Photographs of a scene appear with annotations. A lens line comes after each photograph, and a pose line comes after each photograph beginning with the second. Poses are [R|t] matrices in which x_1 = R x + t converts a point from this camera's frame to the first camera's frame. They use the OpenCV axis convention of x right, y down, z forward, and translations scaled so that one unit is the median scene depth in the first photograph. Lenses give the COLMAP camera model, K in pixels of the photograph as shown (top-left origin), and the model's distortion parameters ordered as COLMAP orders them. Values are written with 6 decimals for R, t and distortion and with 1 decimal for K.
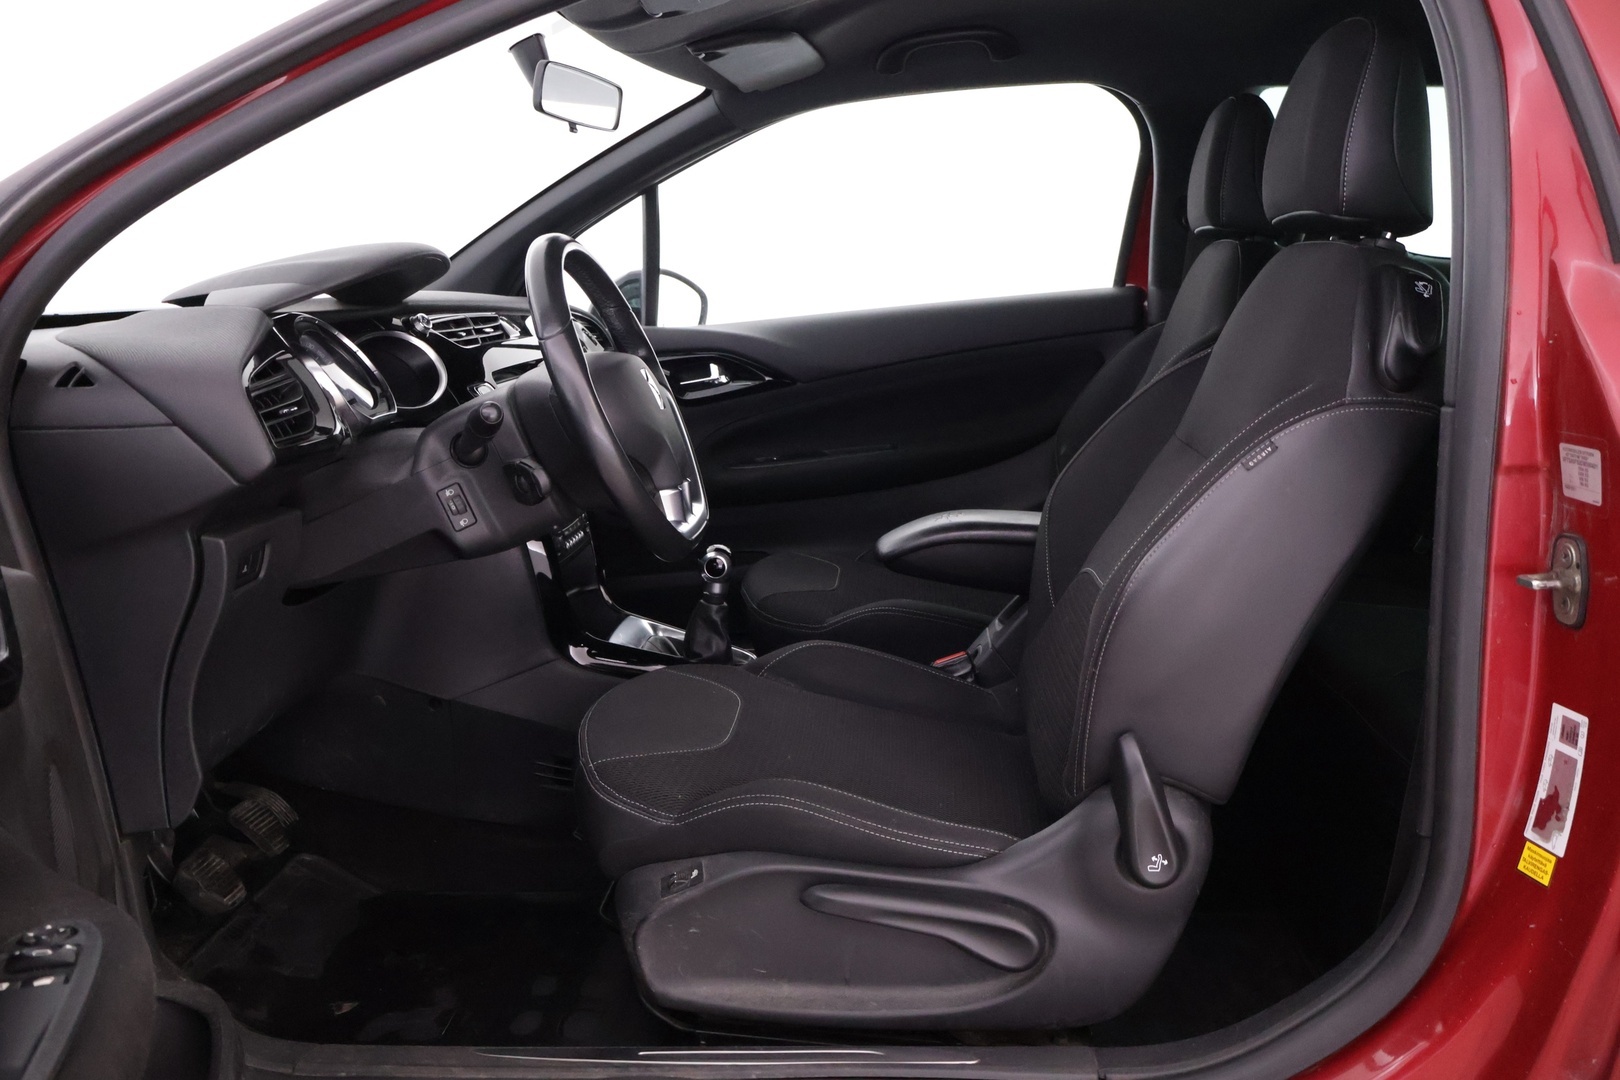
lens RADIAL K [[1349.3, 0, 810.0], [0, 1349.3, 540.0], [0, 0, 1]] dist [0.000796, -0.000344]
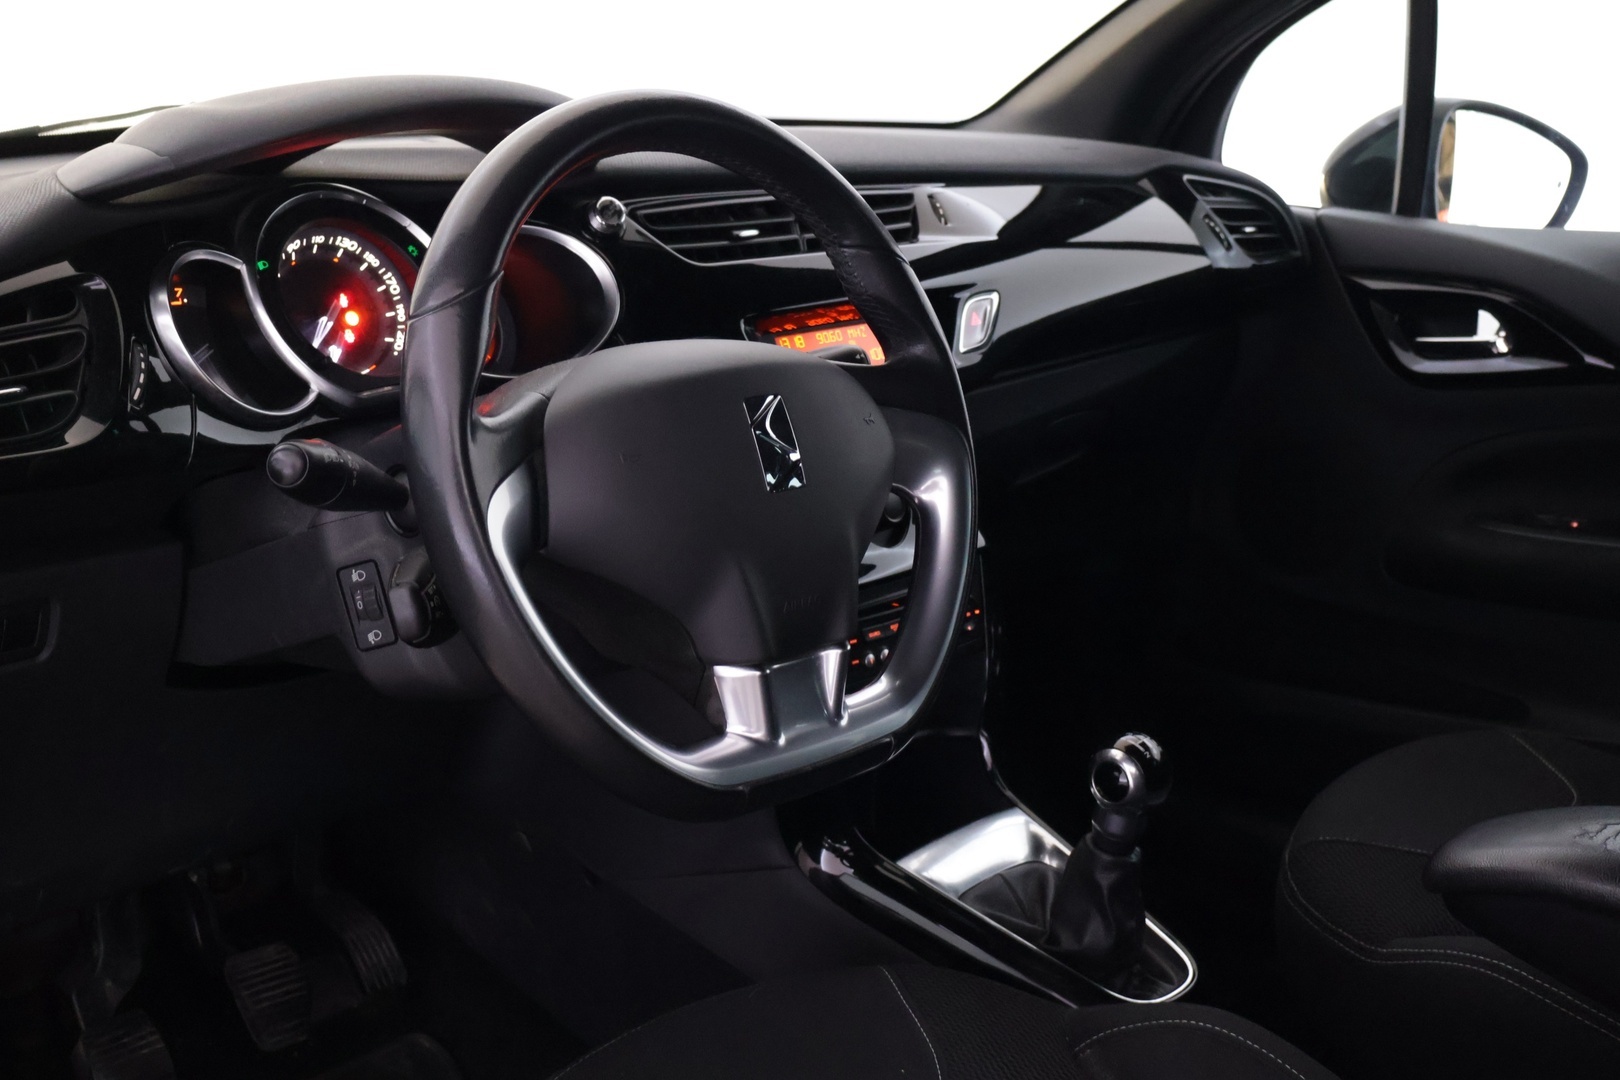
lens RADIAL K [[1896.4, 0, 810.0], [0, 1896.4, 540.0], [0, 0, 1]] dist [-0.019393, -0.018303]
pose [[0.767713, 0.222789, -0.600818, 0.228846], [-0.173177, 0.974860, 0.140206, -0.137727], [0.616949, -0.003590, 0.786995, 0.408859]]
